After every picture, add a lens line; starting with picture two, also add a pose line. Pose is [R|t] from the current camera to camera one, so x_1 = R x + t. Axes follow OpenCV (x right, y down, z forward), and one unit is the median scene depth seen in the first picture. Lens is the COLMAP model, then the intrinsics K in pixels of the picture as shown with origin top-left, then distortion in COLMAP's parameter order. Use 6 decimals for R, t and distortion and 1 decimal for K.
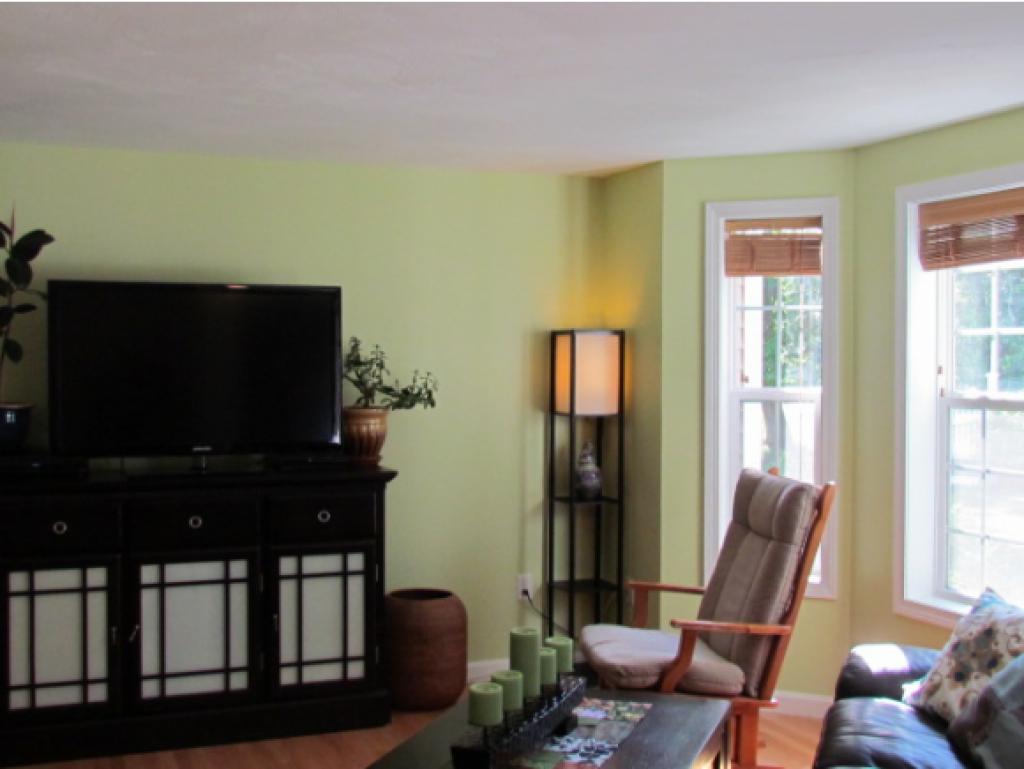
lens RADIAL K [[1214.5, 0, 517.3], [0, 1214.5, 386.4], [0, 0, 1]] dist [-0.047216, 0.035384]
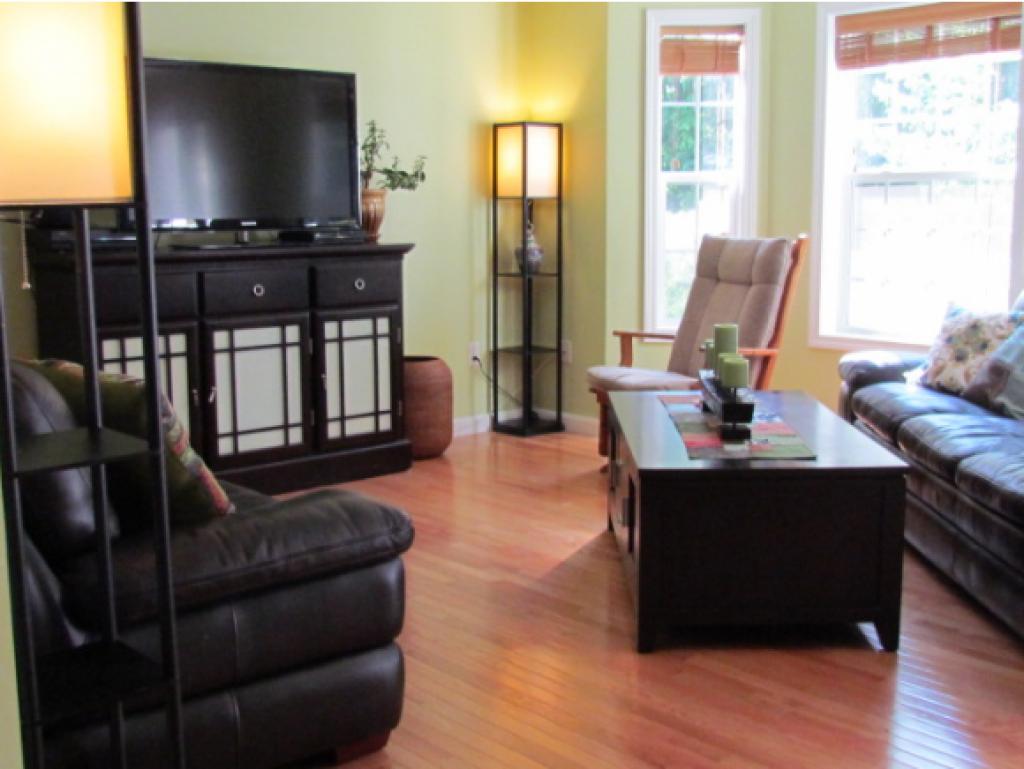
lens RADIAL K [[1214.5, 0, 517.3], [0, 1214.5, 386.4], [0, 0, 1]] dist [-0.047216, 0.035384]
pose [[0.941214, -0.057997, 0.332796, -0.397887], [0.015563, 0.991550, 0.128785, 0.059831], [-0.337454, -0.116035, 0.934163, -0.088060]]
